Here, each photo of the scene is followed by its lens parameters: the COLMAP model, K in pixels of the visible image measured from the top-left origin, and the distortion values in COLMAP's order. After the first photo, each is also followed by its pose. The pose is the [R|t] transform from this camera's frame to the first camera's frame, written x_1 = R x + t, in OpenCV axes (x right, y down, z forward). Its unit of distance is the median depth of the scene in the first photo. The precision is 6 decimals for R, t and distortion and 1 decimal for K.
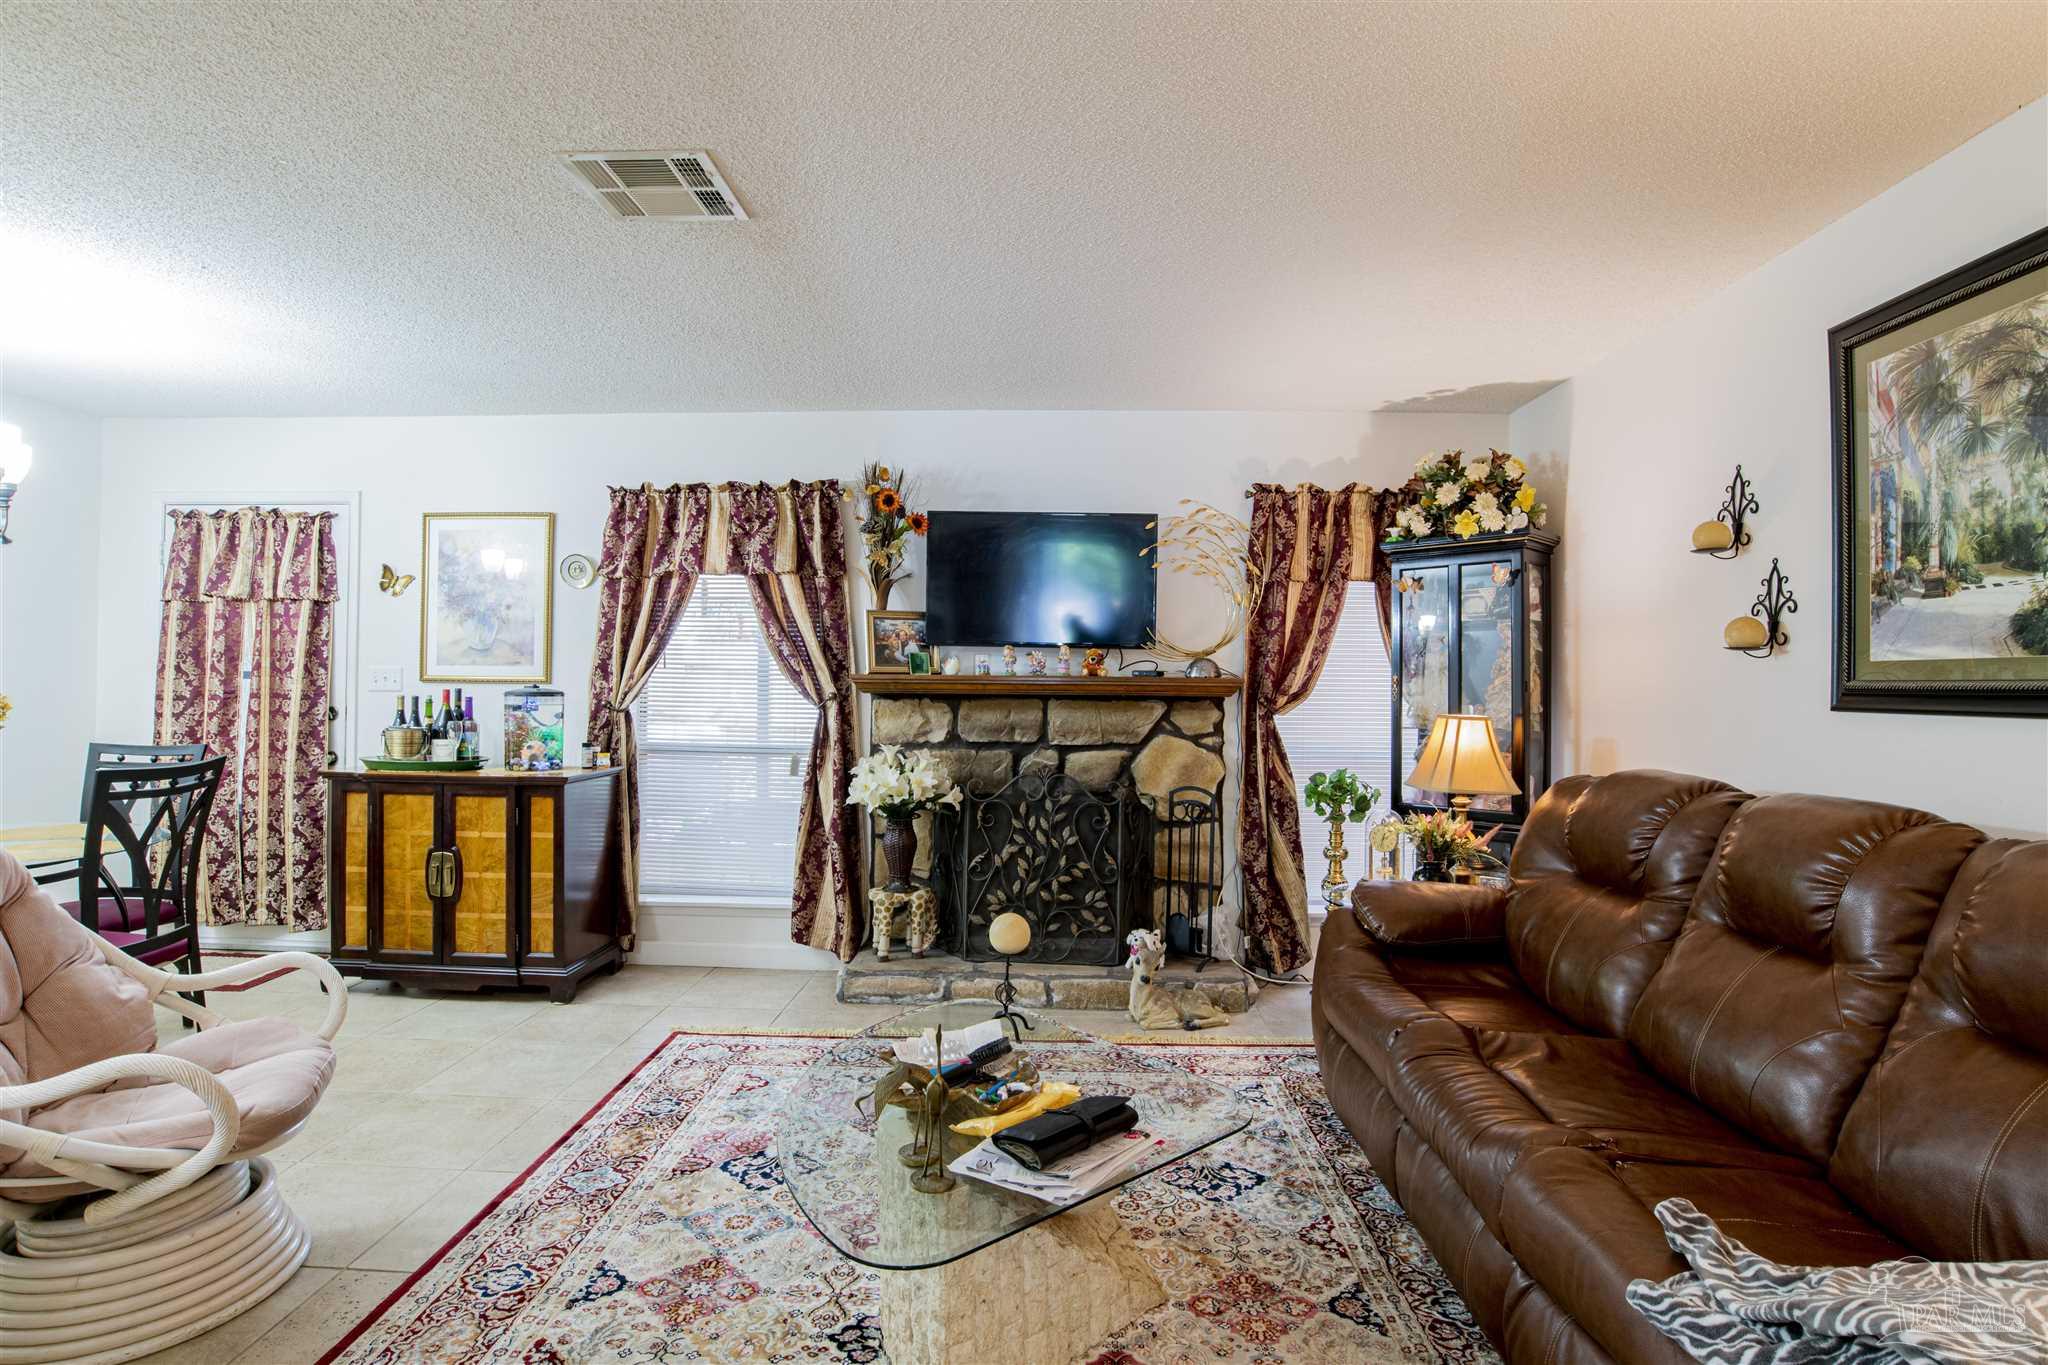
lens RADIAL K [[1062.4, 0, 1036.8], [0, 1062.4, 666.9], [0, 0, 1]] dist [-0.063213, 0.029194]
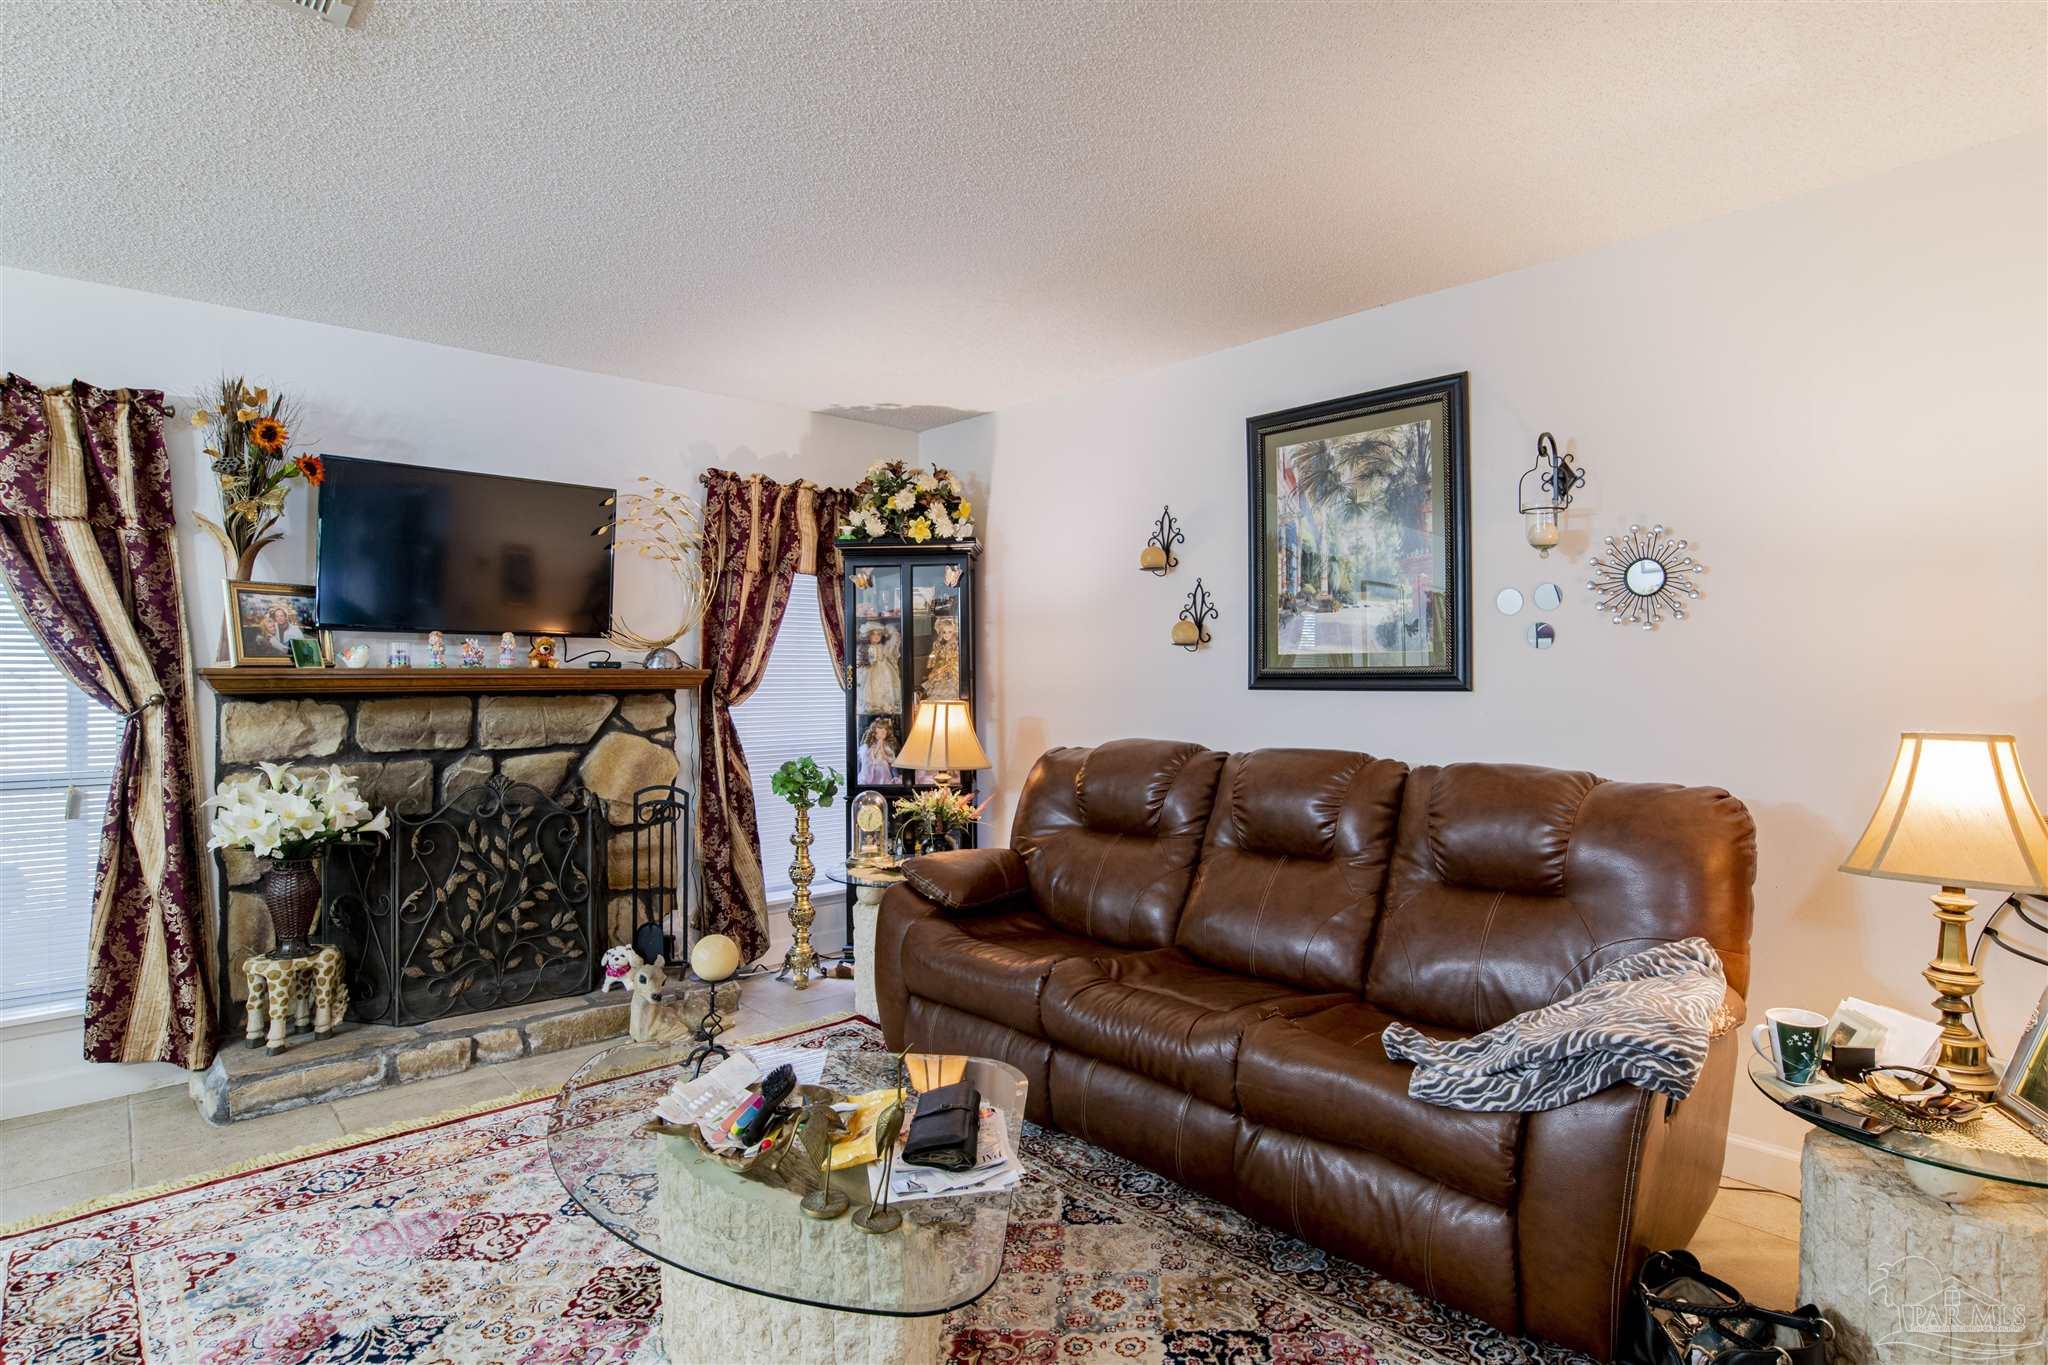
lens RADIAL K [[1062.4, 0, 1036.8], [0, 1062.4, 666.9], [0, 0, 1]] dist [-0.063213, 0.029194]
pose [[0.707659, -0.006647, 0.706522, -0.265157], [-0.001020, 0.999945, 0.010430, -0.001752], [-0.706553, -0.008102, 0.707614, 0.104282]]
